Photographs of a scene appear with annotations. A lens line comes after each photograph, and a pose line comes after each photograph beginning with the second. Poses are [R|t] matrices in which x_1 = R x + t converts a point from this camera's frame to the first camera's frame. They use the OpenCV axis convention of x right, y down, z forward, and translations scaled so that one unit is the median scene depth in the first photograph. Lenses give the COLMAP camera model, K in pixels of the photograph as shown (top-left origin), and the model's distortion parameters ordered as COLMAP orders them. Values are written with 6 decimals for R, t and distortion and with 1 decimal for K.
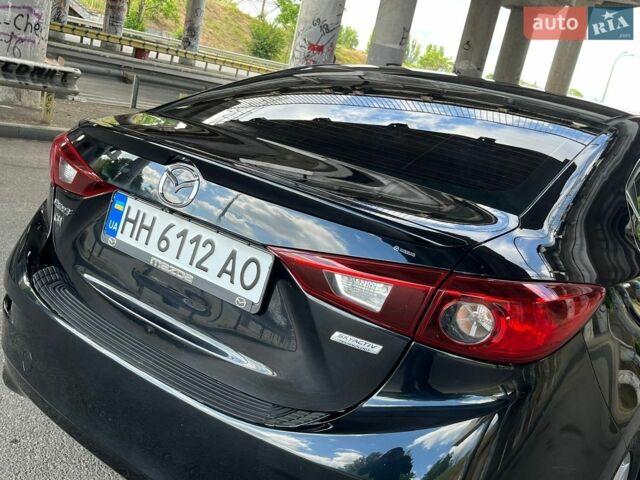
lens RADIAL K [[704.2, 0, 317.6], [0, 704.2, 229.5], [0, 0, 1]] dist [0.125206, -0.305181]
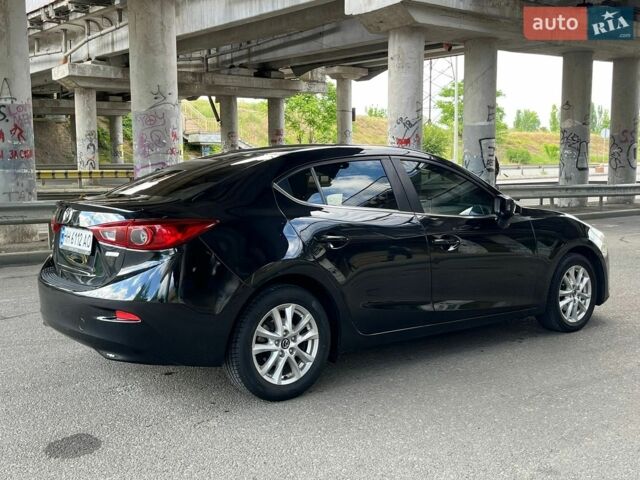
lens RADIAL K [[704.2, 0, 317.6], [0, 704.2, 229.5], [0, 0, 1]] dist [0.125206, -0.305181]
pose [[0.940789, -0.193857, -0.278093, 0.173025], [0.149753, 0.973631, -0.172098, 0.072221], [0.304122, 0.120262, 0.945011, -0.146845]]
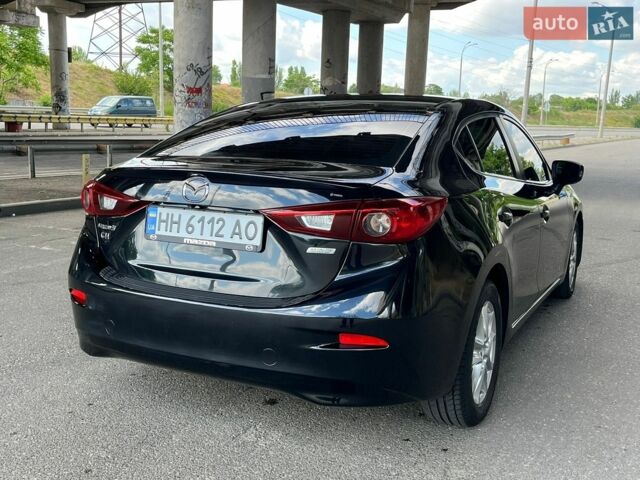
lens RADIAL K [[704.2, 0, 317.6], [0, 704.2, 229.5], [0, 0, 1]] dist [0.125206, -0.305181]
pose [[0.967332, -0.208303, 0.144497, -0.022663], [0.213744, 0.976618, -0.023040, 0.016410], [-0.136319, 0.053172, 0.989237, -0.087768]]
